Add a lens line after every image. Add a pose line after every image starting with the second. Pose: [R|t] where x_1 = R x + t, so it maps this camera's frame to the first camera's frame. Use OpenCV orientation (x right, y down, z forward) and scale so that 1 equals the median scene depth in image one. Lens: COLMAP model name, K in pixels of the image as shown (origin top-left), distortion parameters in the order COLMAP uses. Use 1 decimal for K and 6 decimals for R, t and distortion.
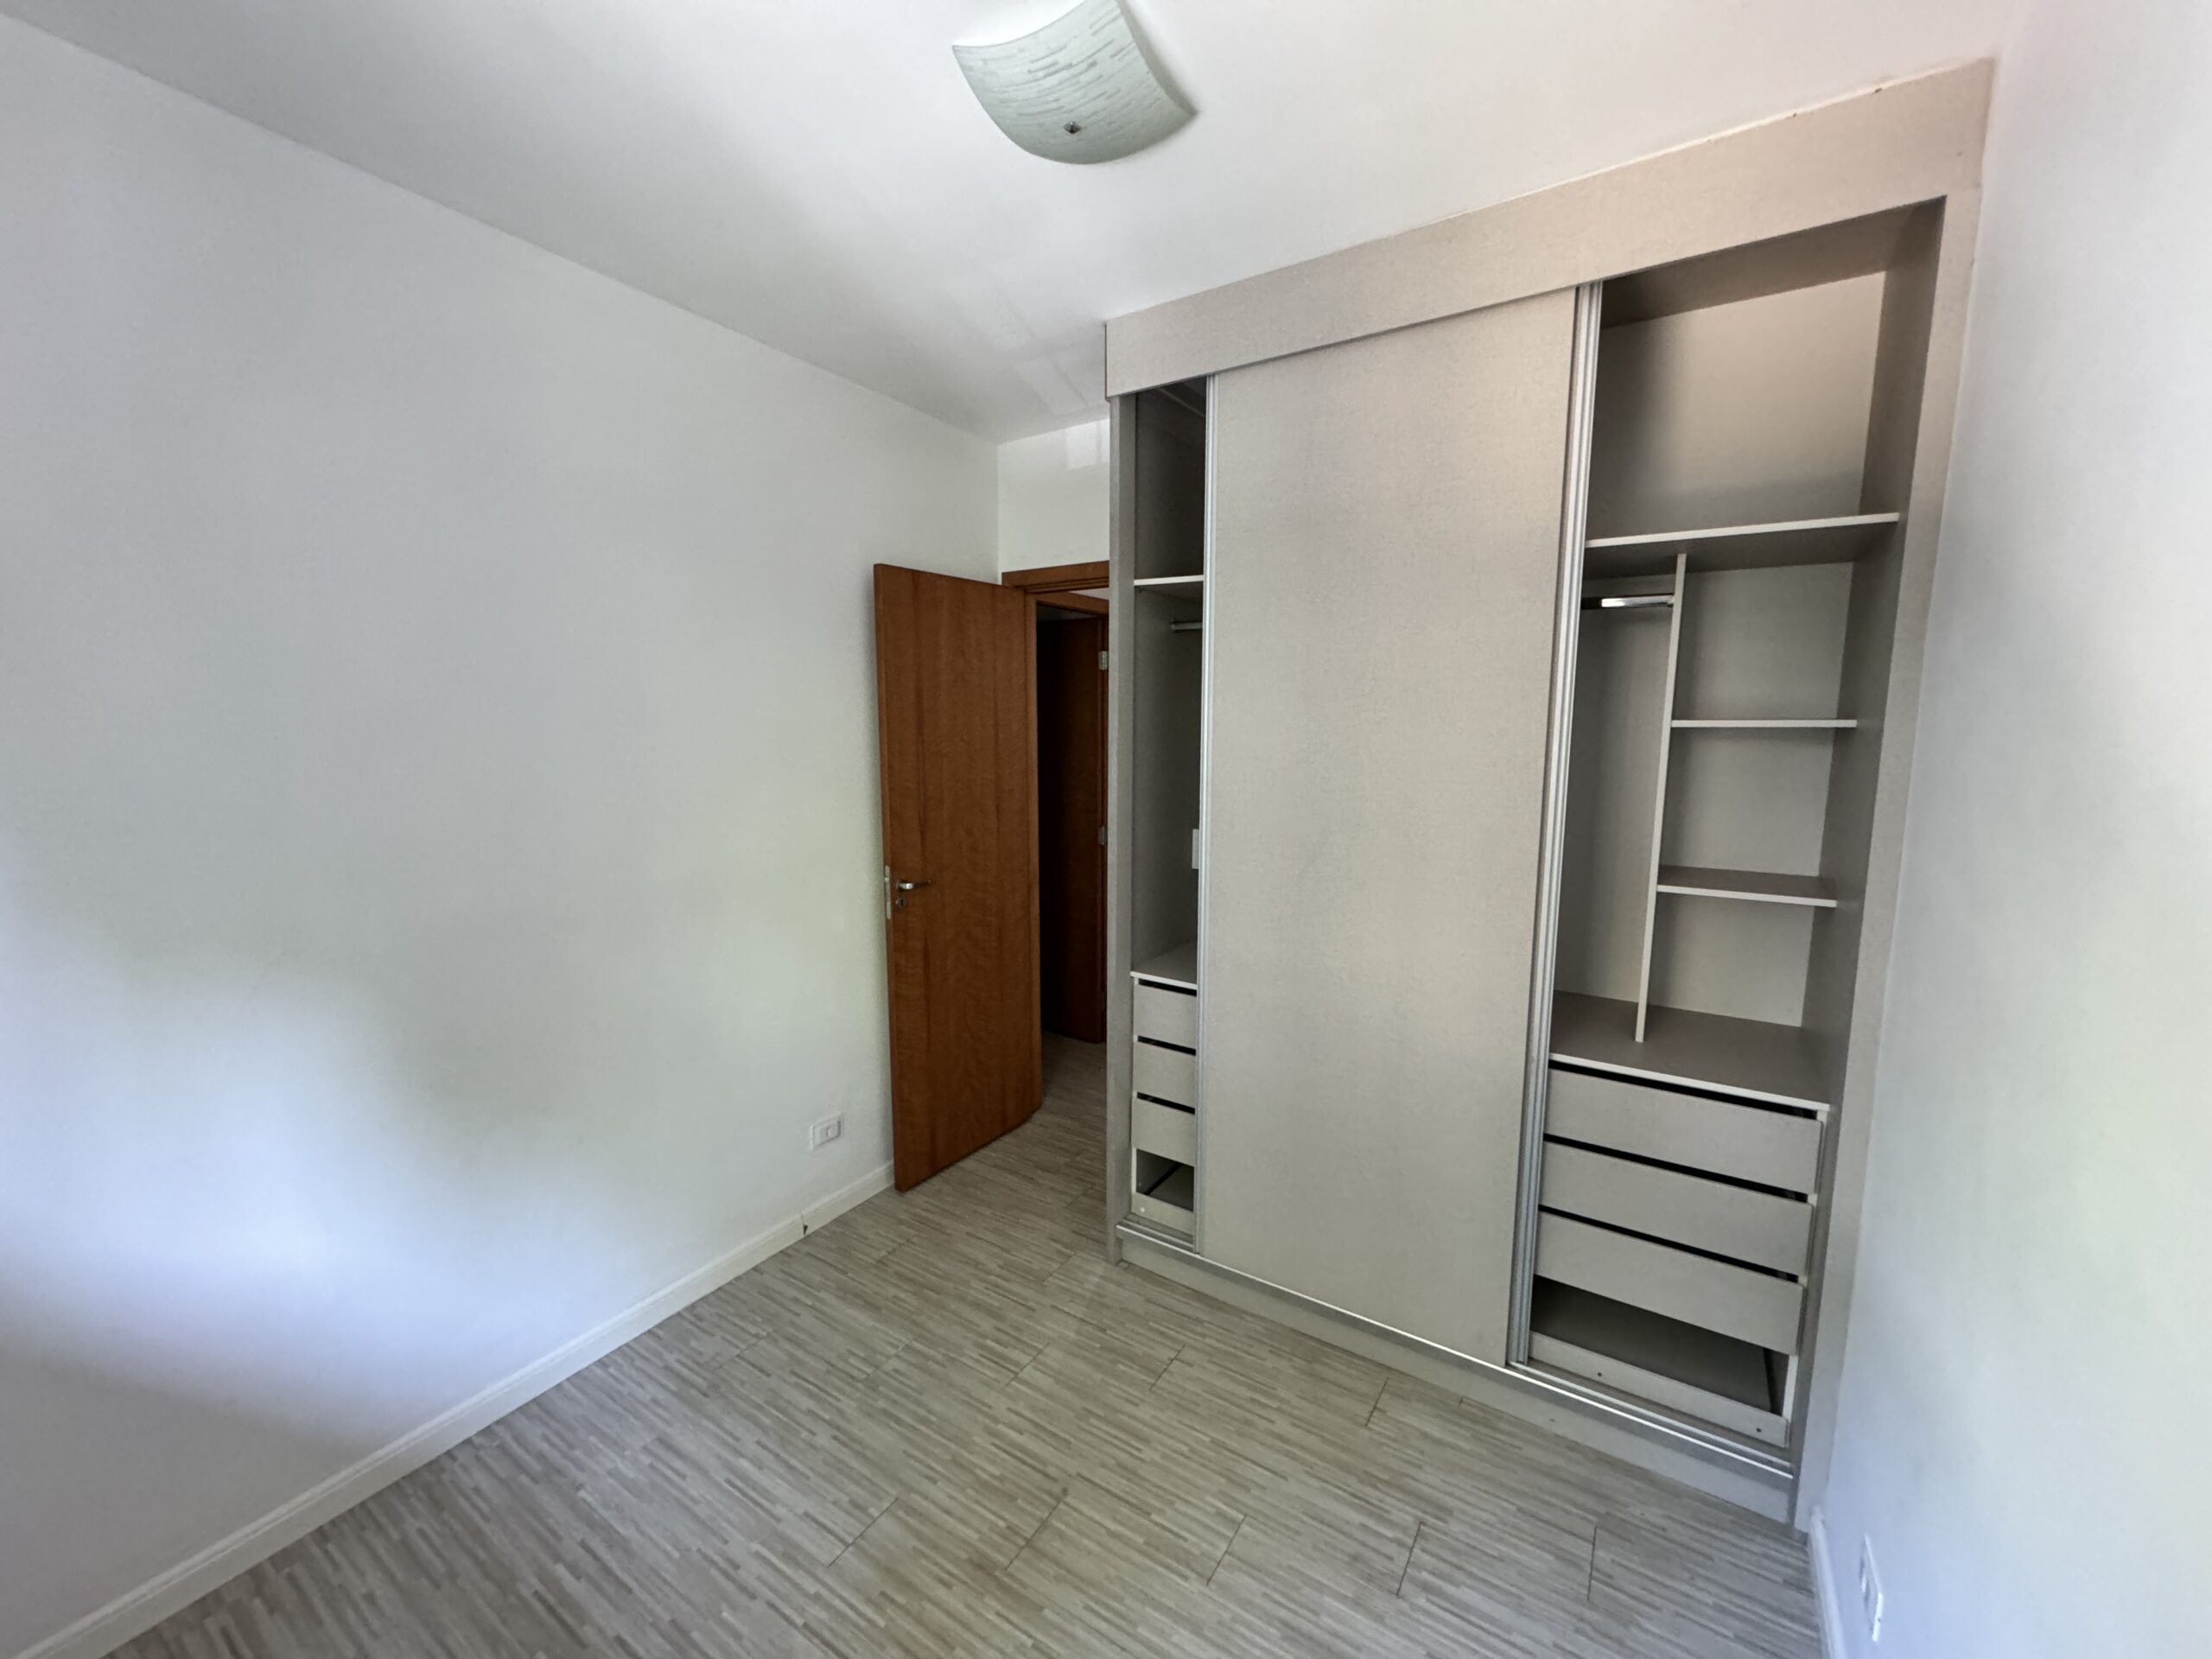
lens RADIAL K [[883.4, 0, 1102.3], [0, 883.4, 833.6], [0, 0, 1]] dist [-0.000773, 0.000712]
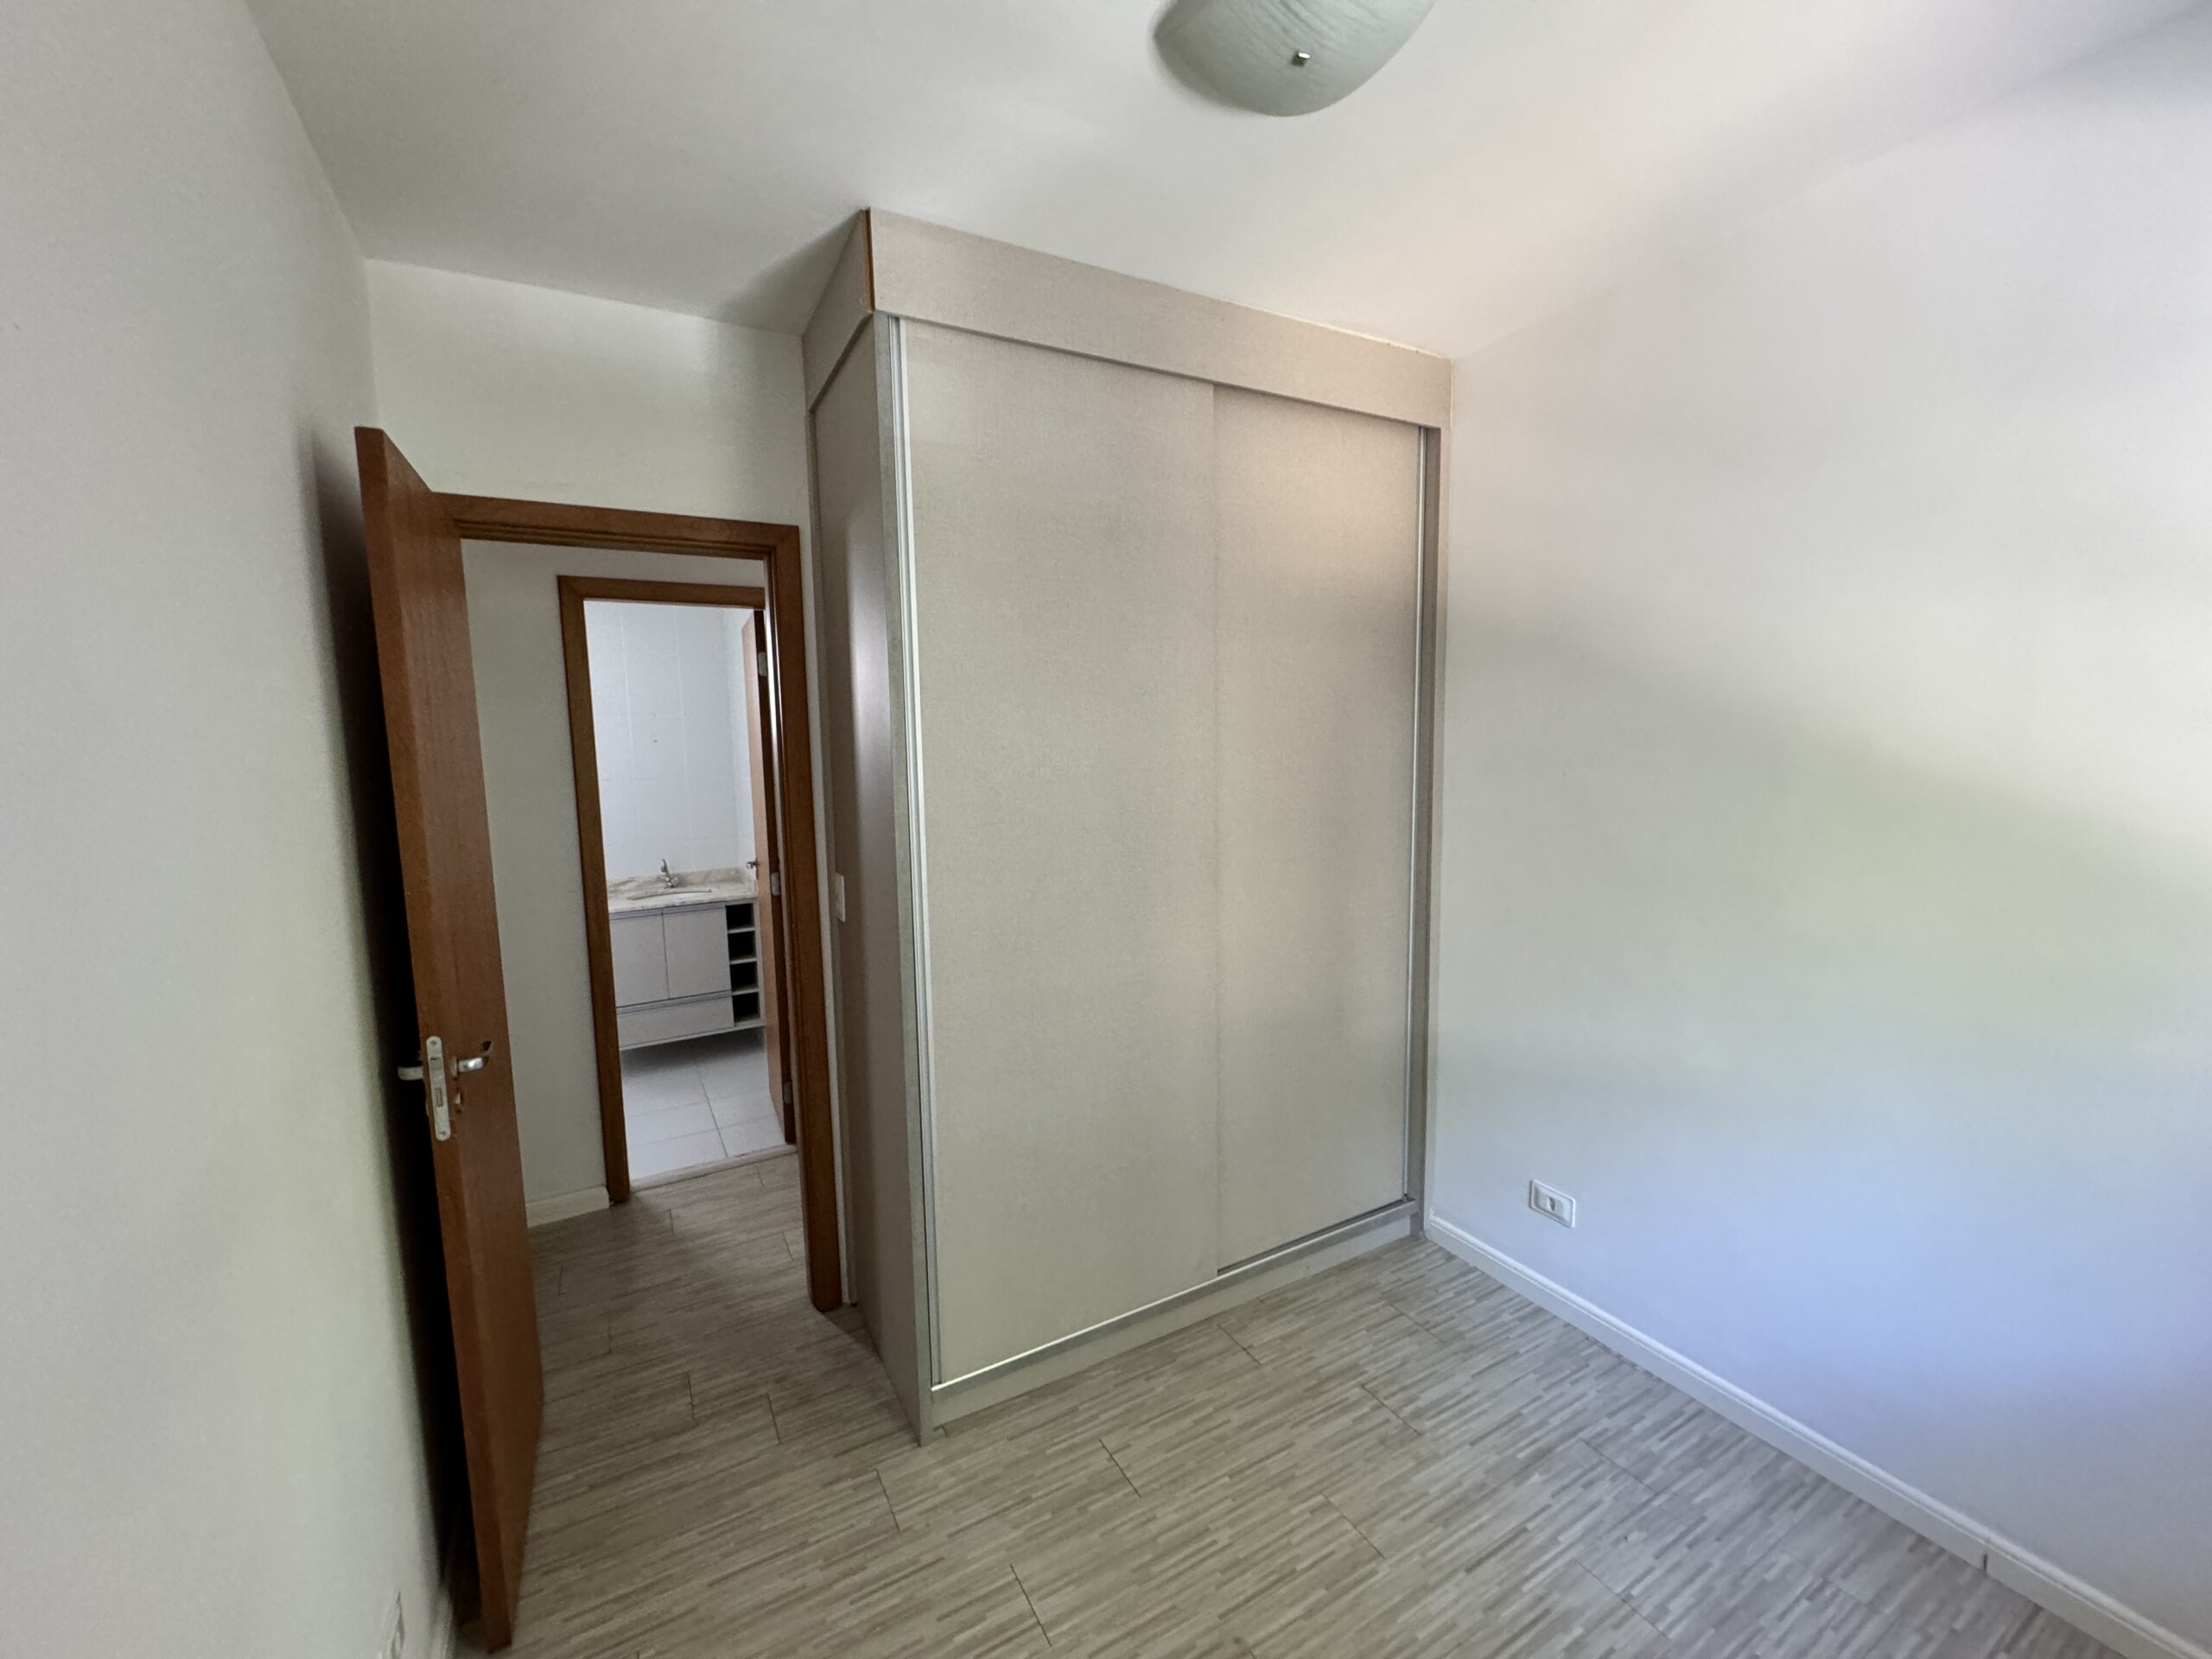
lens RADIAL K [[883.4, 0, 1111.5], [0, 883.4, 832.0], [0, 0, 1]] dist [-0.000773, 0.000712]
pose [[0.459428, -0.107772, 0.881653, -0.718539], [0.135973, 0.989445, 0.050092, -0.074532], [-0.877746, 0.096868, 0.469233, 0.601295]]
